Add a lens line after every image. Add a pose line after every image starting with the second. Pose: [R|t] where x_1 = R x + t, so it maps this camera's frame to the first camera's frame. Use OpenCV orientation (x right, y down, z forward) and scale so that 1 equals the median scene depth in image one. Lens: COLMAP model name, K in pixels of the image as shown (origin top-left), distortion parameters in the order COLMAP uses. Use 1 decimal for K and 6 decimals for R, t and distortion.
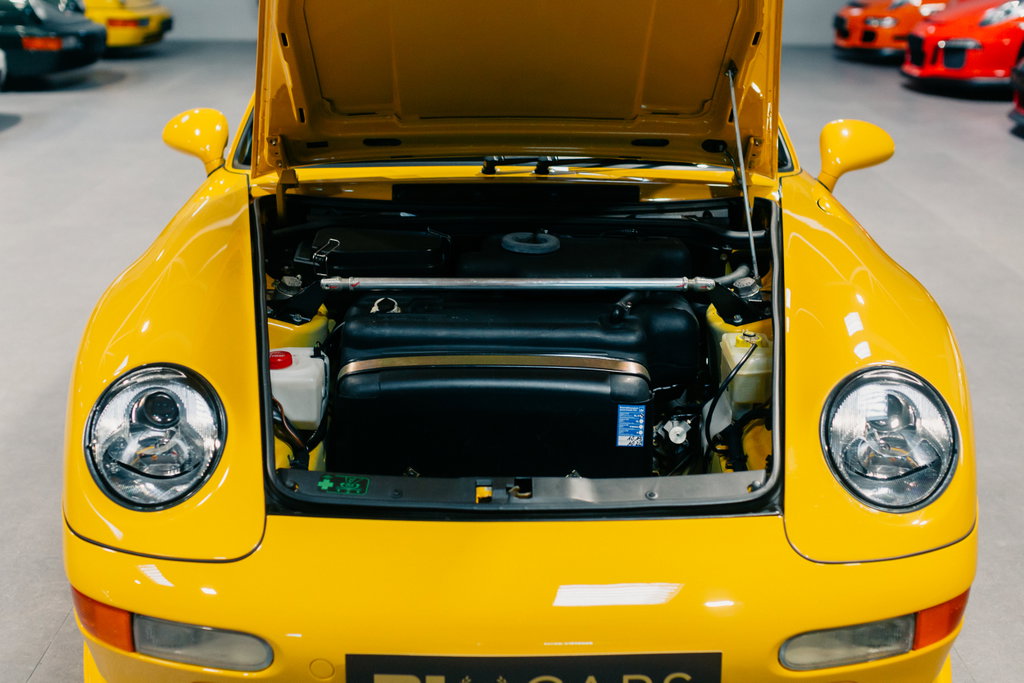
lens RADIAL K [[1456.6, 0, 512.0], [0, 1456.6, 341.5], [0, 0, 1]] dist [-0.033718, 0.044891]
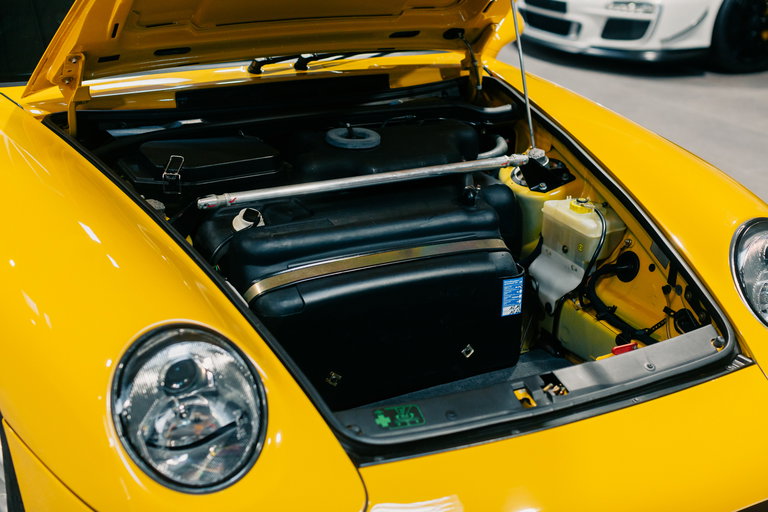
lens RADIAL K [[1092.4, 0, 384.0], [0, 1092.4, 256.0], [0, 0, 1]] dist [-0.033718, 0.044891]
pose [[0.893285, -0.150691, 0.423479, -0.336267], [0.111723, 0.986999, 0.115546, -0.076067], [-0.435385, -0.055903, 0.898507, 0.279065]]
